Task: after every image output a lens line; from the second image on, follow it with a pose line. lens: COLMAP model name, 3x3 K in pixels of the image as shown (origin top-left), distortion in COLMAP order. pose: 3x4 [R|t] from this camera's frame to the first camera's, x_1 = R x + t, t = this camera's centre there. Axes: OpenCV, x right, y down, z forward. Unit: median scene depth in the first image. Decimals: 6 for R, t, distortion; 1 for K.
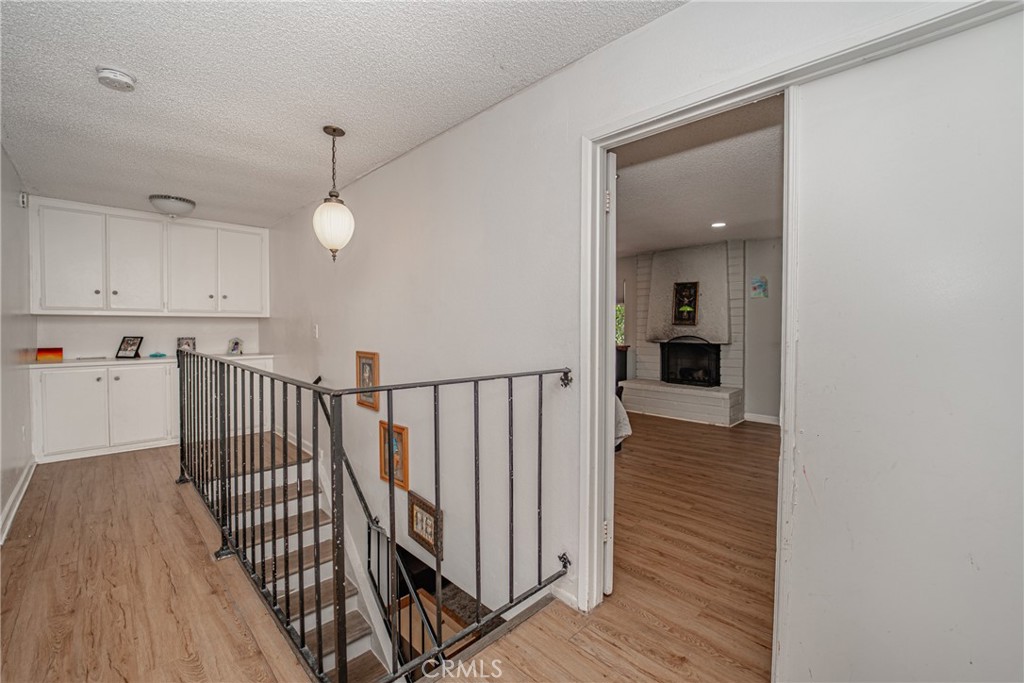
lens RADIAL K [[424.4, 0, 510.3], [0, 424.4, 334.8], [0, 0, 1]] dist [-0.020475, 0.000262]
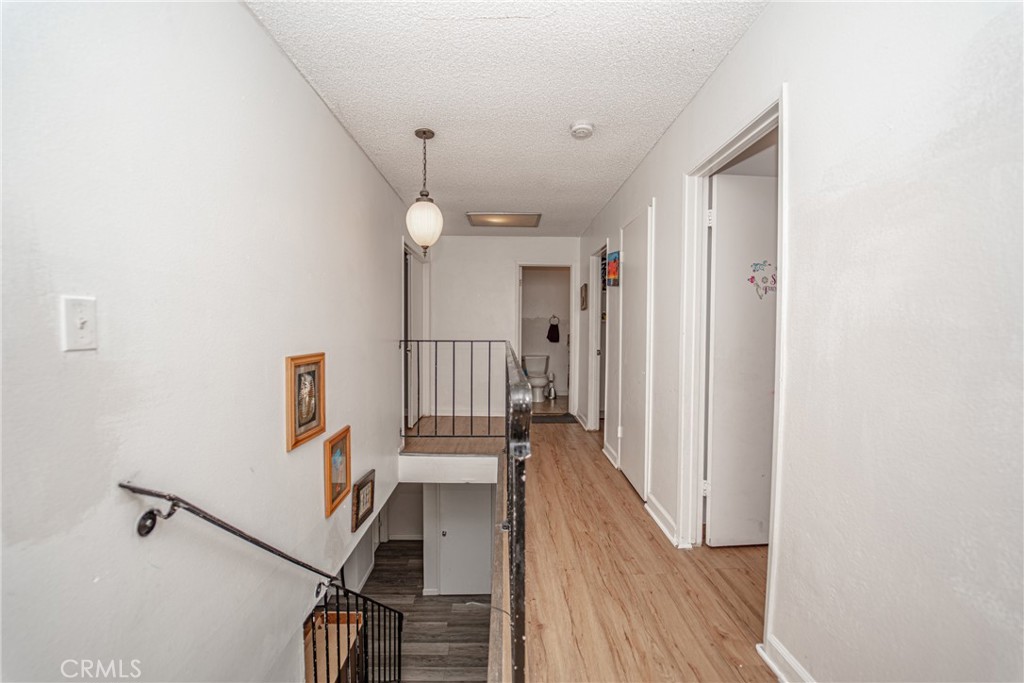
lens RADIAL K [[416.0, 0, 513.7], [0, 416.0, 339.8], [0, 0, 1]] dist [-0.021799, -0.000106]
pose [[-0.725982, -0.023698, 0.687305, -1.159873], [0.004845, 0.999205, 0.039570, -0.006617], [-0.687697, 0.032057, -0.725290, 1.435685]]
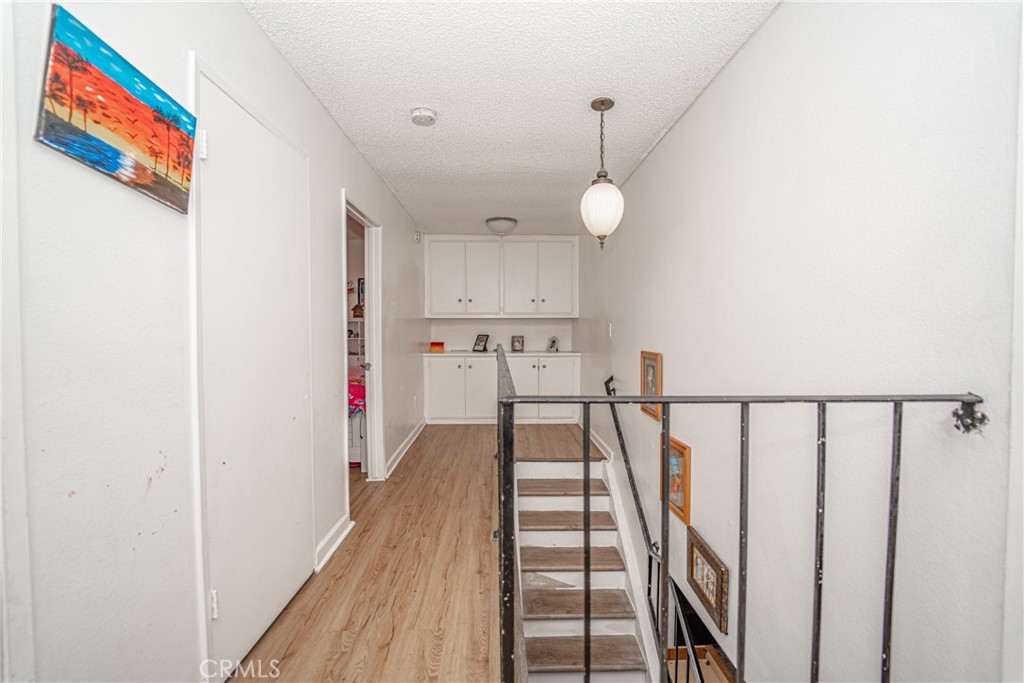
lens RADIAL K [[416.0, 0, 513.7], [0, 416.0, 339.8], [0, 0, 1]] dist [-0.021799, -0.000106]
pose [[0.738886, 0.013875, -0.673687, 0.037234], [-0.009838, 0.999904, 0.009804, 0.010827], [0.673758, -0.000617, 0.738952, 0.197619]]
